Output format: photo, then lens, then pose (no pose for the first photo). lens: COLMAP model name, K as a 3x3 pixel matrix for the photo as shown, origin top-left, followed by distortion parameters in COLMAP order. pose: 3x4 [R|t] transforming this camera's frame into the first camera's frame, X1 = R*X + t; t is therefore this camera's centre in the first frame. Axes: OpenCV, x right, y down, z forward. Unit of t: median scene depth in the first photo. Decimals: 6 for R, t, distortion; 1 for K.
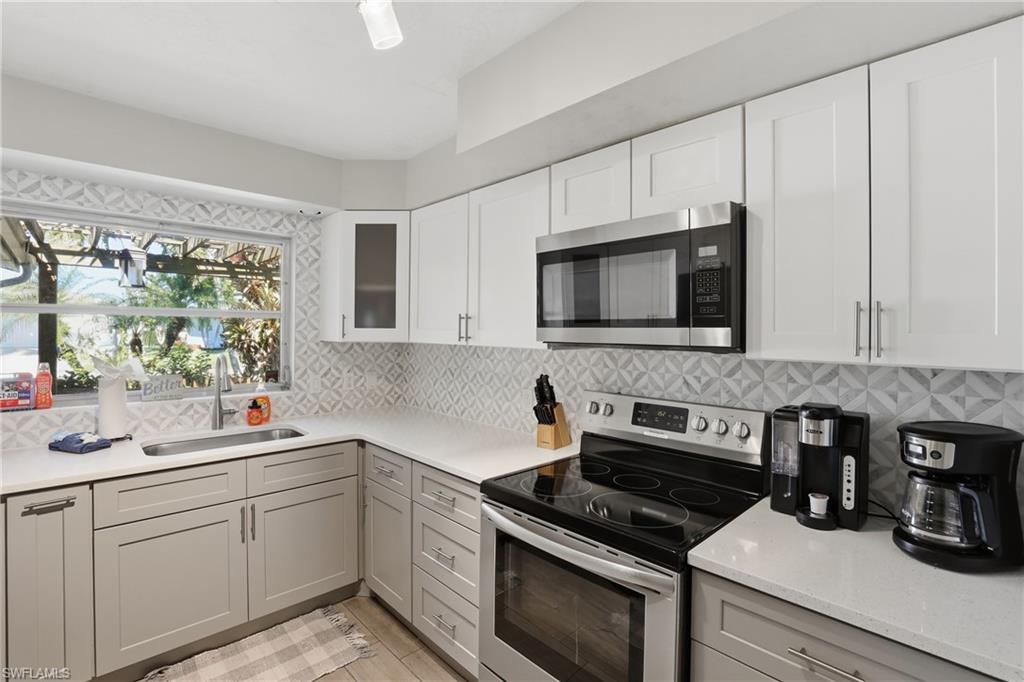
lens RADIAL K [[476.2, 0, 516.1], [0, 476.2, 329.0], [0, 0, 1]] dist [-0.030597, 0.000107]
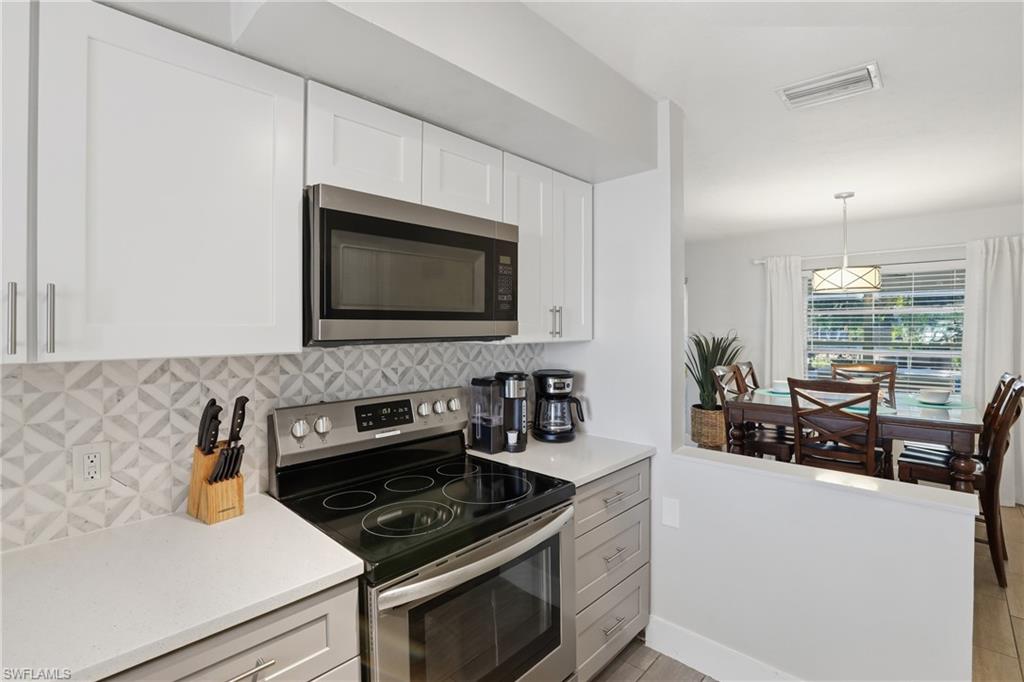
lens RADIAL K [[476.2, 0, 516.1], [0, 476.2, 329.0], [0, 0, 1]] dist [-0.030597, 0.000107]
pose [[-0.051405, -0.016590, 0.998540, -0.504418], [-0.000898, 0.999862, 0.016566, -0.001240], [-0.998677, -0.000045, -0.051413, 0.607430]]
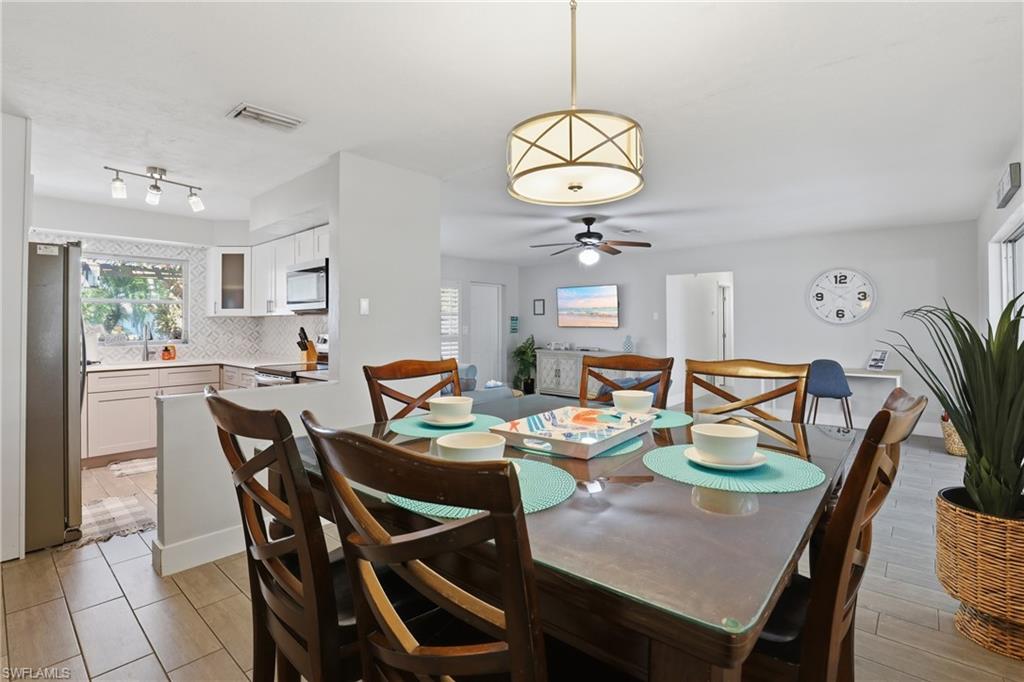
lens RADIAL K [[473.9, 0, 509.7], [0, 473.9, 315.4], [0, 0, 1]] dist [-0.033128, 0.000119]
pose [[0.995915, -0.014050, 0.089199, 0.717270], [0.015297, 0.999794, -0.013311, 0.075947], [-0.088994, 0.014621, 0.995925, -1.080663]]
